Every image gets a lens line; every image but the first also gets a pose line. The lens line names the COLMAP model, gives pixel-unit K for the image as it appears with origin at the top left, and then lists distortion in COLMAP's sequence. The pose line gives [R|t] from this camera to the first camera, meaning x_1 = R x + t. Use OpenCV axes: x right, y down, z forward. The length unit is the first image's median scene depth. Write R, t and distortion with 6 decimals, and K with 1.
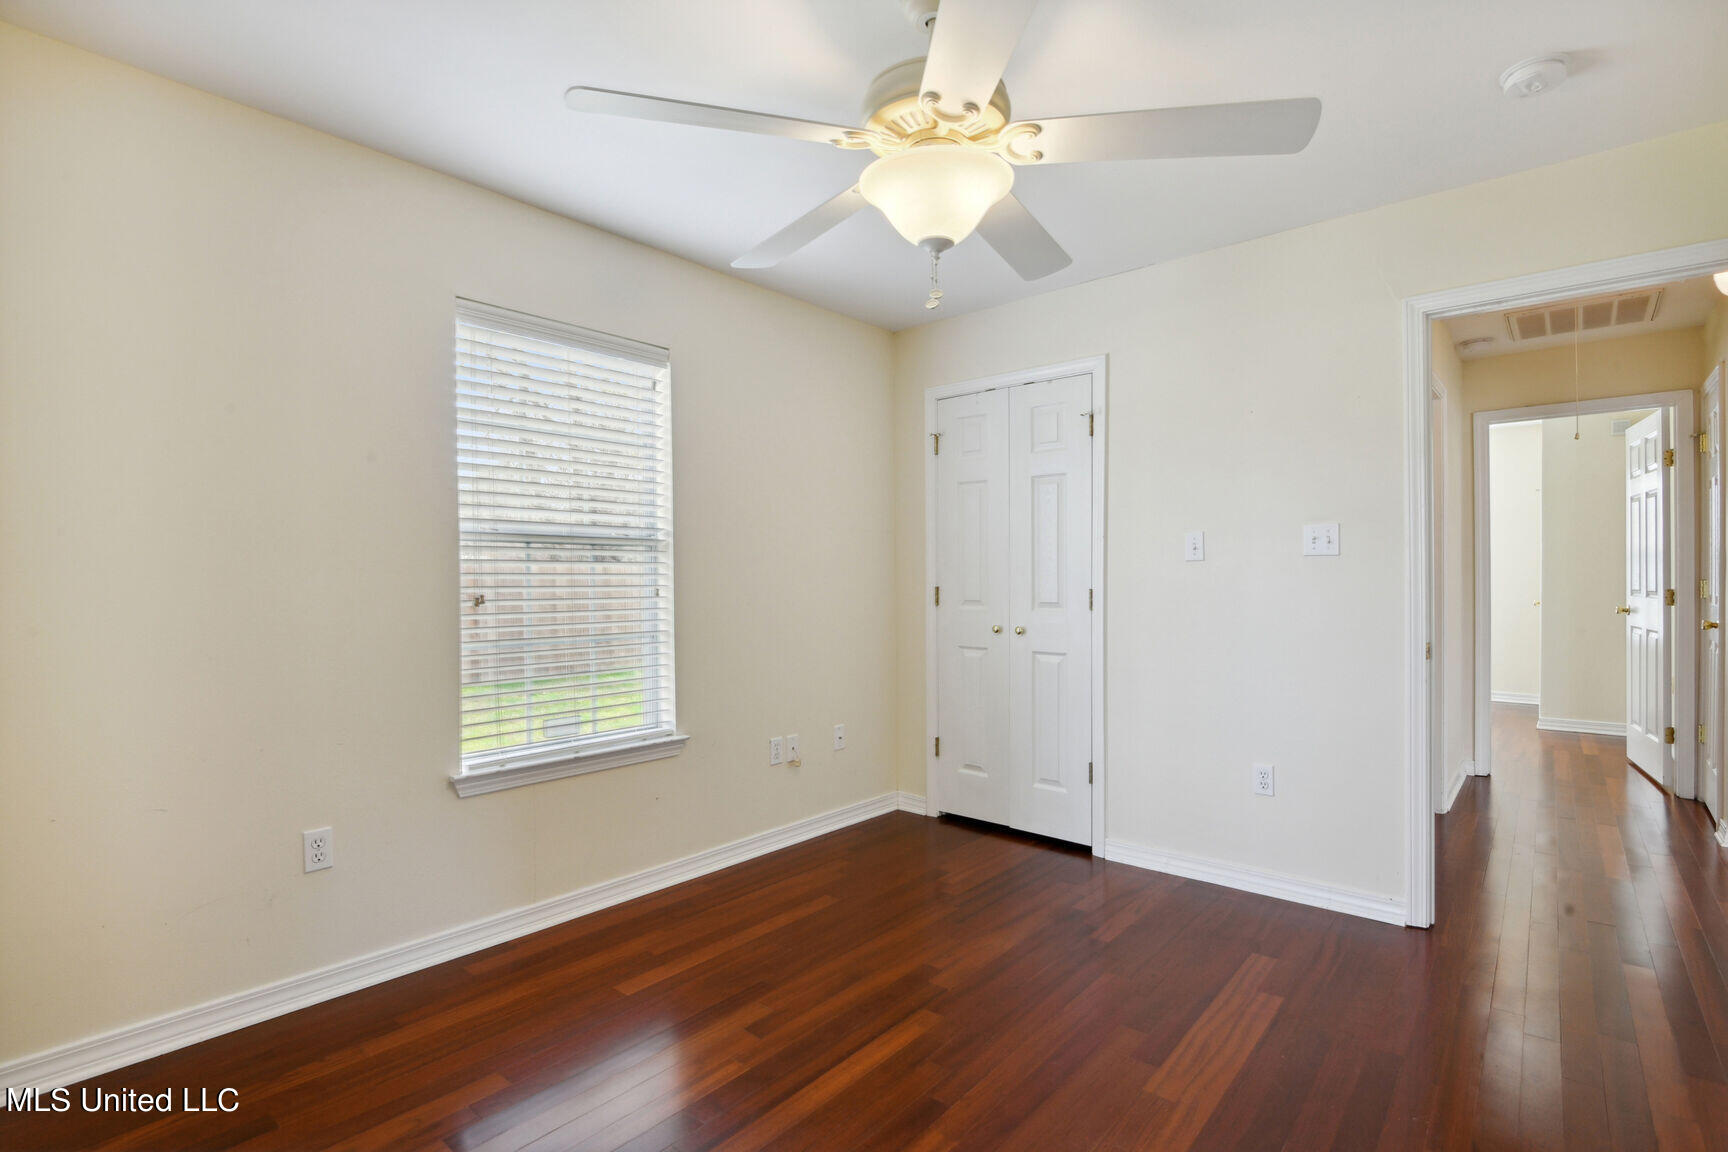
lens RADIAL K [[810.2, 0, 868.4], [0, 810.2, 568.3], [0, 0, 1]] dist [-0.001107, -0.000849]
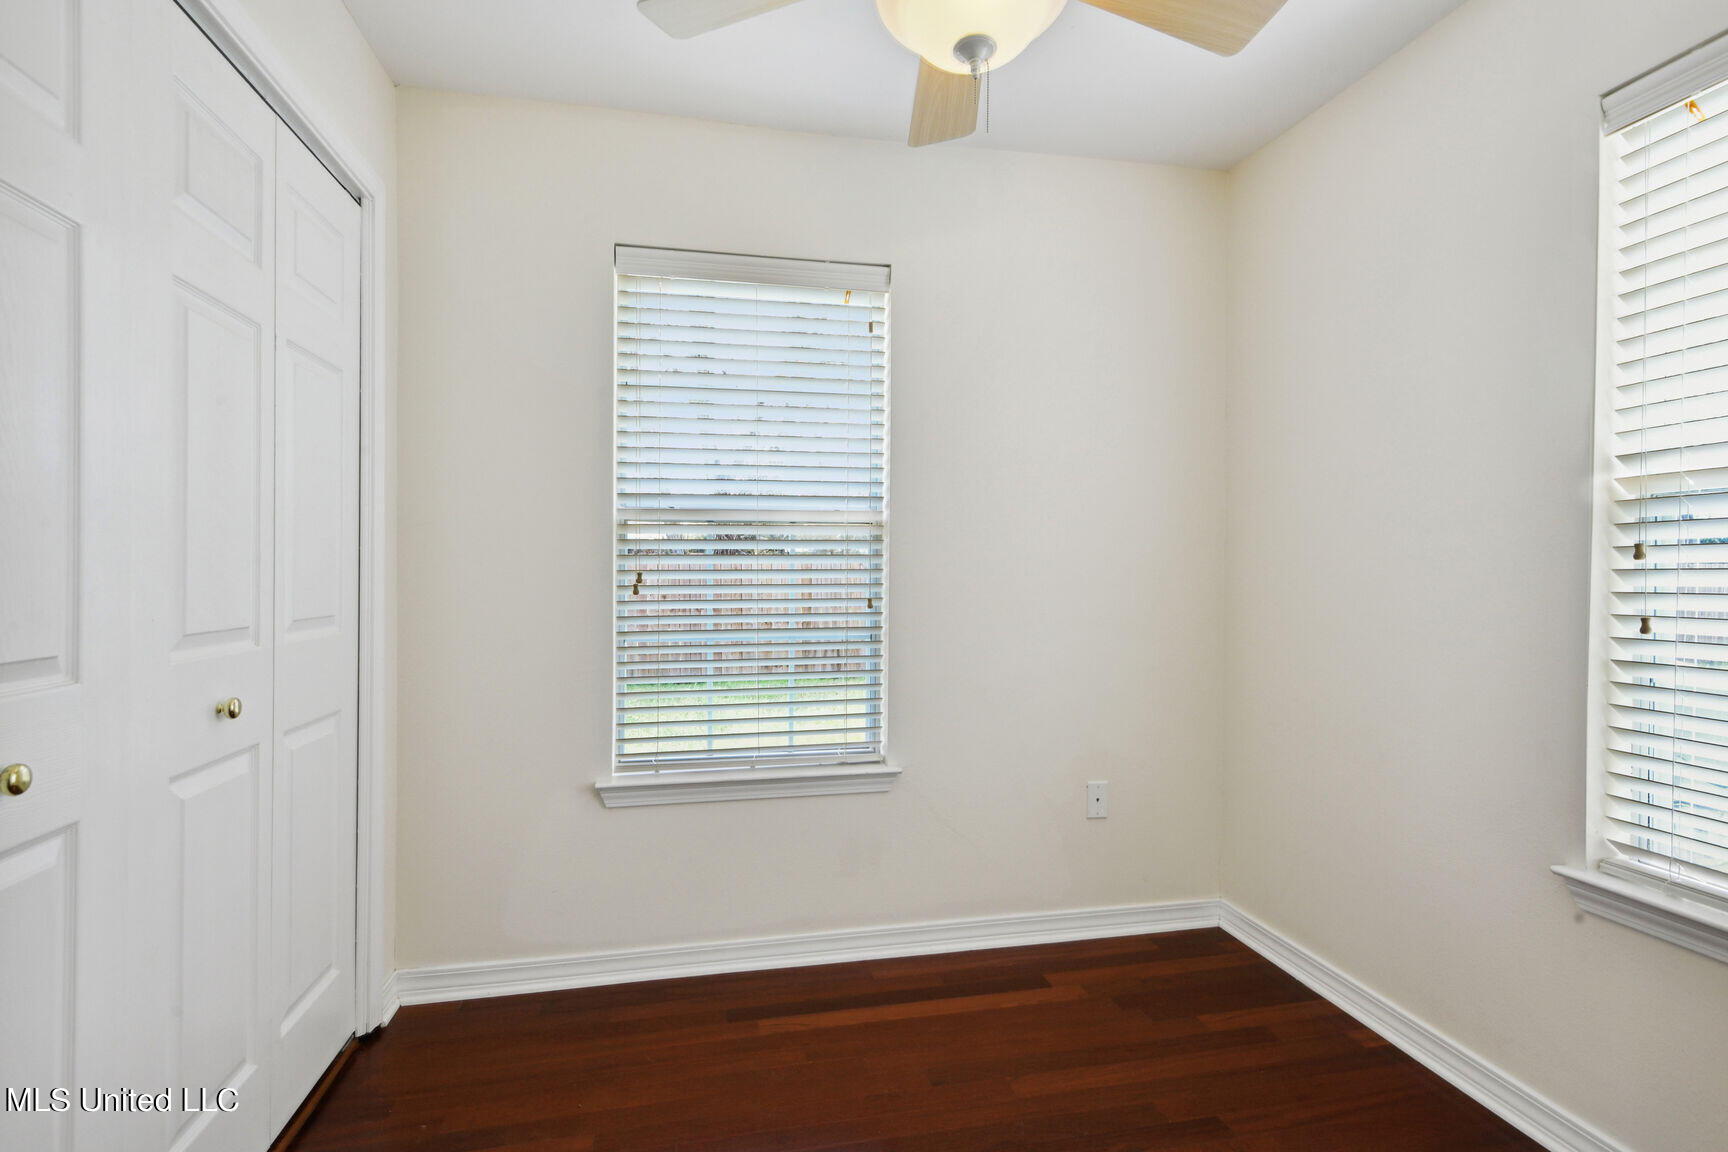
lens RADIAL K [[901.3, 0, 864.3], [0, 901.3, 568.4], [0, 0, 1]] dist [0.054750, 0.000229]
pose [[0.807552, 0.001337, -0.589795, 0.285455], [0.009952, 0.999824, 0.015894, 0.005756], [0.589713, -0.018704, 0.807396, 0.327541]]
